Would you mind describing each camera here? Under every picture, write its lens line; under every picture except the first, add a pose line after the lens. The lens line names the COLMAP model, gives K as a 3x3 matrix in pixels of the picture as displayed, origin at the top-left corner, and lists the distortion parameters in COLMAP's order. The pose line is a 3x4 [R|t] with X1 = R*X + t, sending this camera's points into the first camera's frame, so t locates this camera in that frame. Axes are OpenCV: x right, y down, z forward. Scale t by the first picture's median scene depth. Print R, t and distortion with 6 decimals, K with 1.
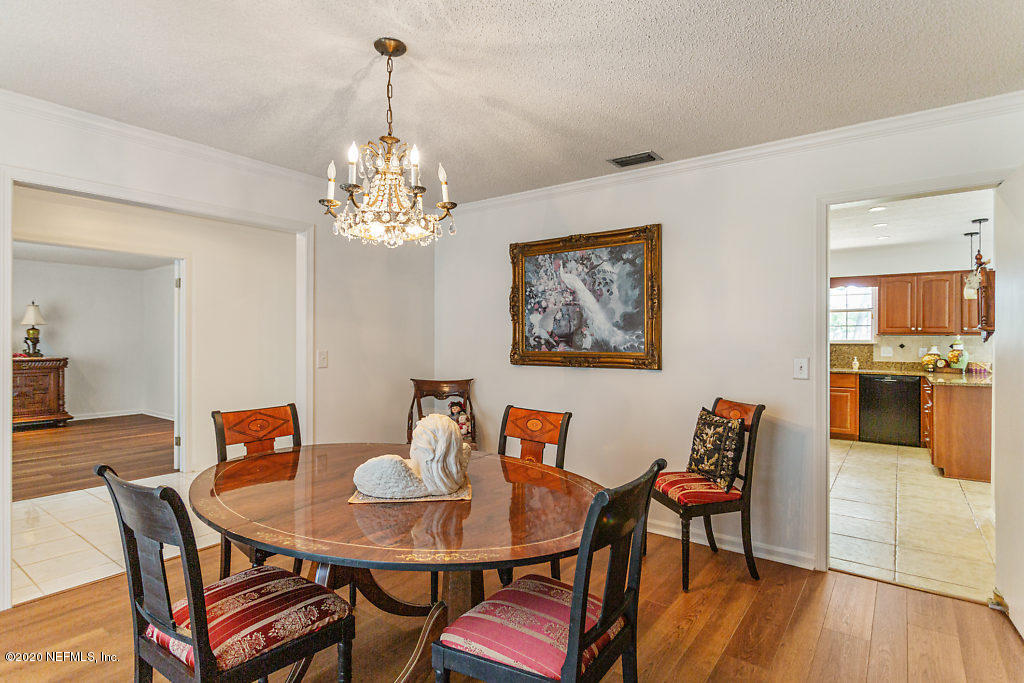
lens RADIAL K [[496.8, 0, 506.4], [0, 496.8, 339.4], [0, 0, 1]] dist [-0.013765, 0.001037]
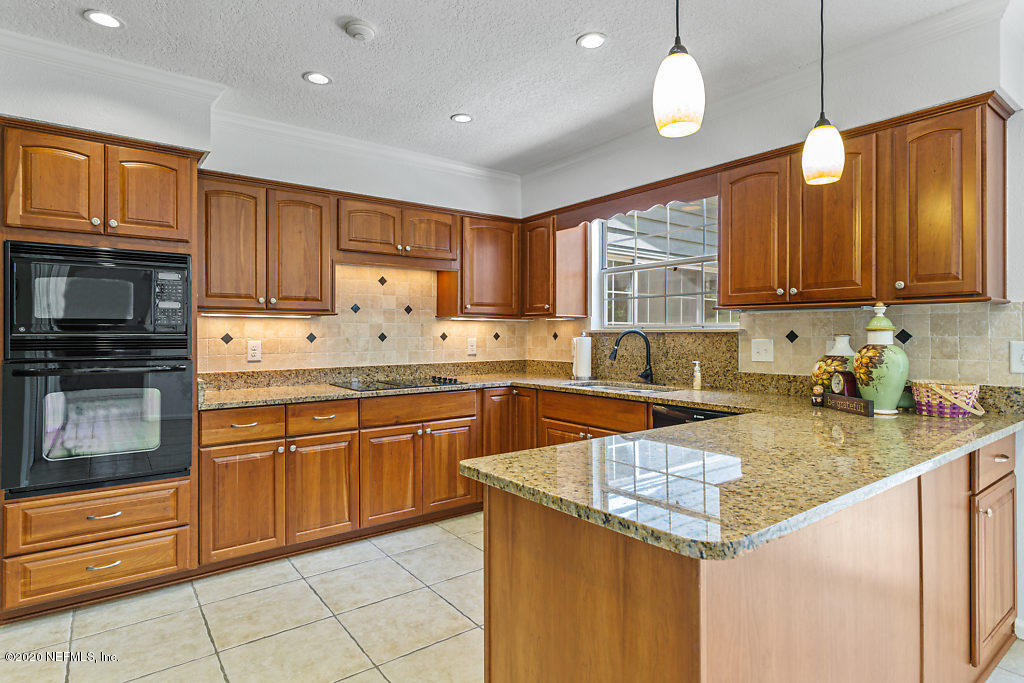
lens RADIAL K [[553.3, 0, 520.3], [0, 553.3, 334.3], [0, 0, 1]] dist [-0.006367, -0.000540]
pose [[0.961478, -0.006268, -0.274809, 0.751102], [0.006021, 0.999980, -0.001741, 0.011695], [0.274815, 0.000019, 0.961497, 0.529893]]
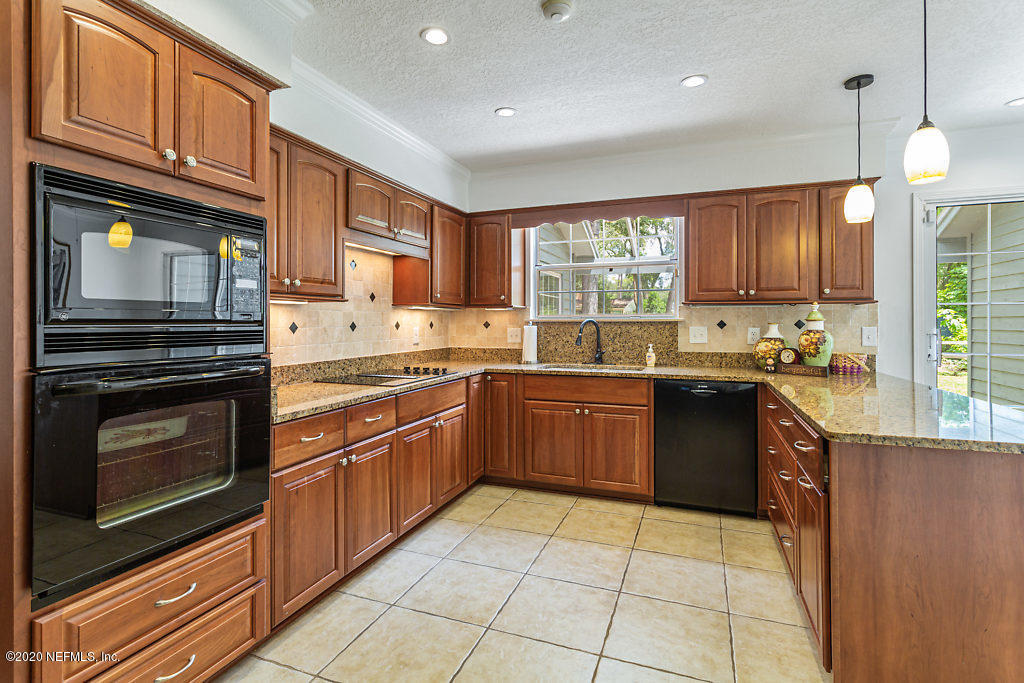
lens RADIAL K [[496.8, 0, 495.0], [0, 496.8, 323.2], [0, 0, 1]] dist [-0.013765, 0.001037]
pose [[0.960412, -0.007701, 0.278477, 0.419021], [0.007039, 0.999970, 0.003377, 0.008579], [-0.278494, -0.001283, 0.960437, 0.558859]]
